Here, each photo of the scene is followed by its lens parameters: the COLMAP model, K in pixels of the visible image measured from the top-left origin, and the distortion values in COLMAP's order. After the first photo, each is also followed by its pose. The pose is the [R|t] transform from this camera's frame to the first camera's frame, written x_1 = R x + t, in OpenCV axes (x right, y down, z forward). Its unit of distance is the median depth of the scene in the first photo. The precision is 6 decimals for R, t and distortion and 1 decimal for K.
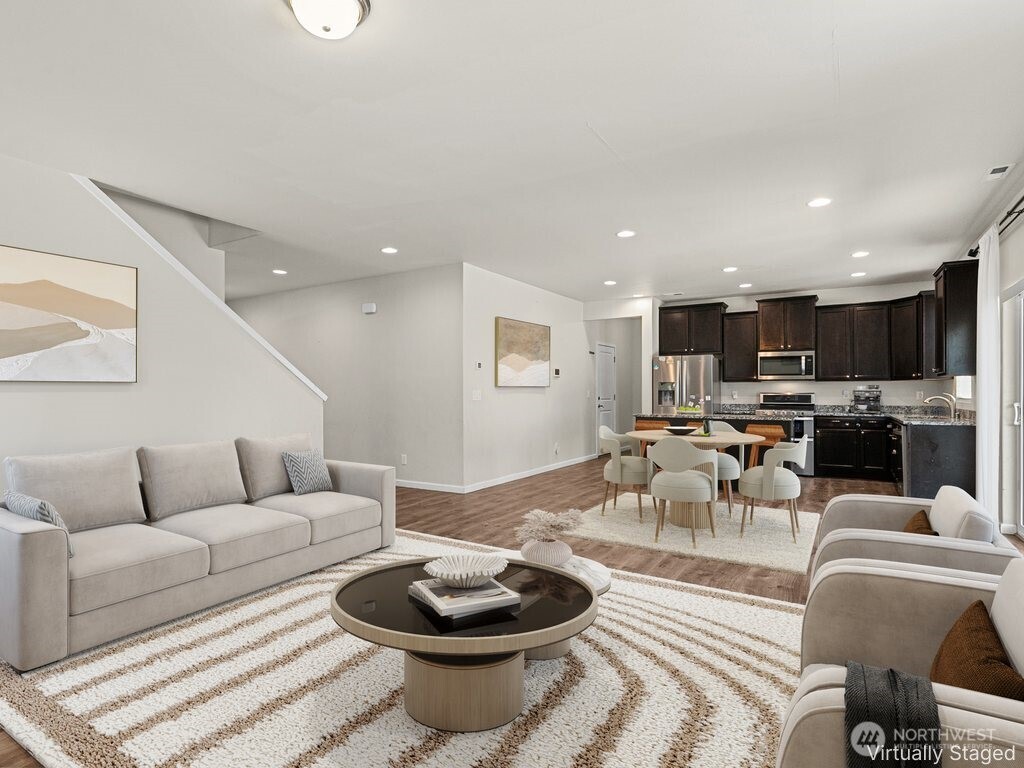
lens RADIAL K [[534.9, 0, 510.8], [0, 534.9, 387.8], [0, 0, 1]] dist [0.000843, 0.000064]
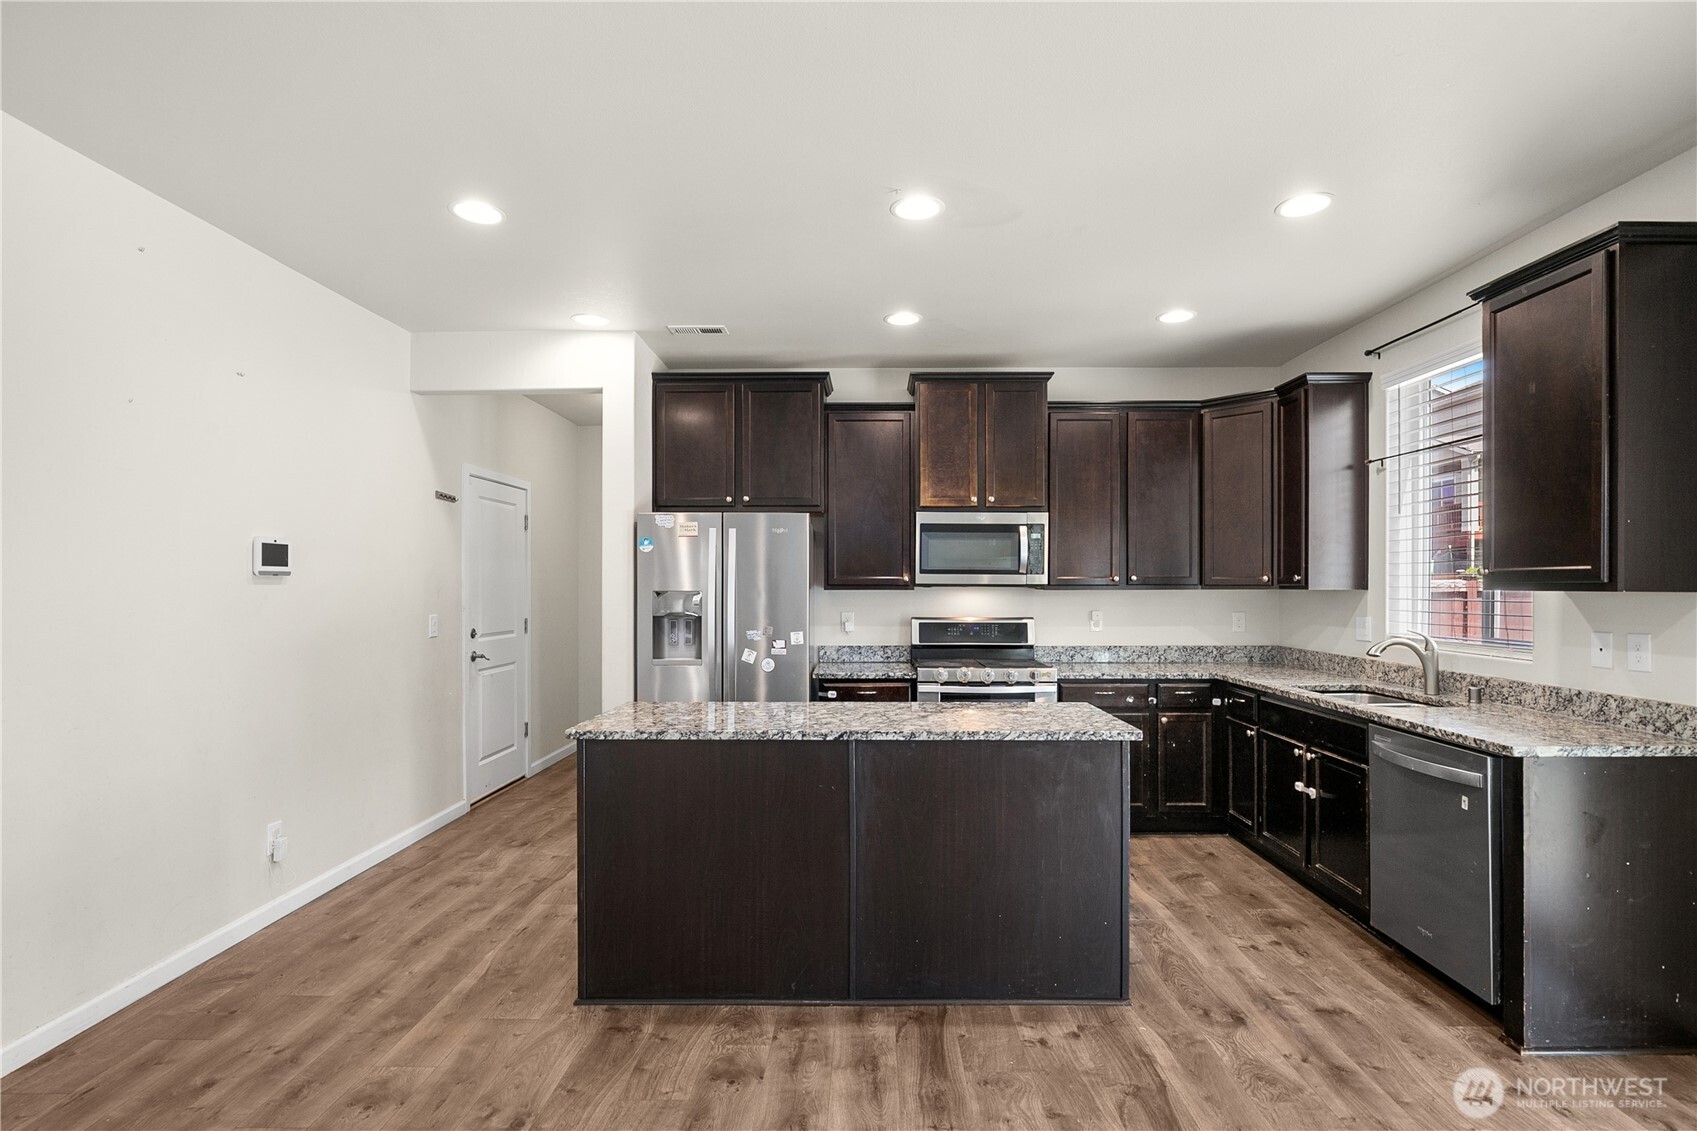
lens RADIAL K [[795.6, 0, 849.7], [0, 795.6, 575.8], [0, 0, 1]] dist [0.004404, 0.000560]
pose [[0.855010, 0.000748, 0.518612, 0.127812], [-0.001637, 0.999998, 0.001258, -0.021341], [-0.518609, -0.001925, 0.855009, 0.527564]]
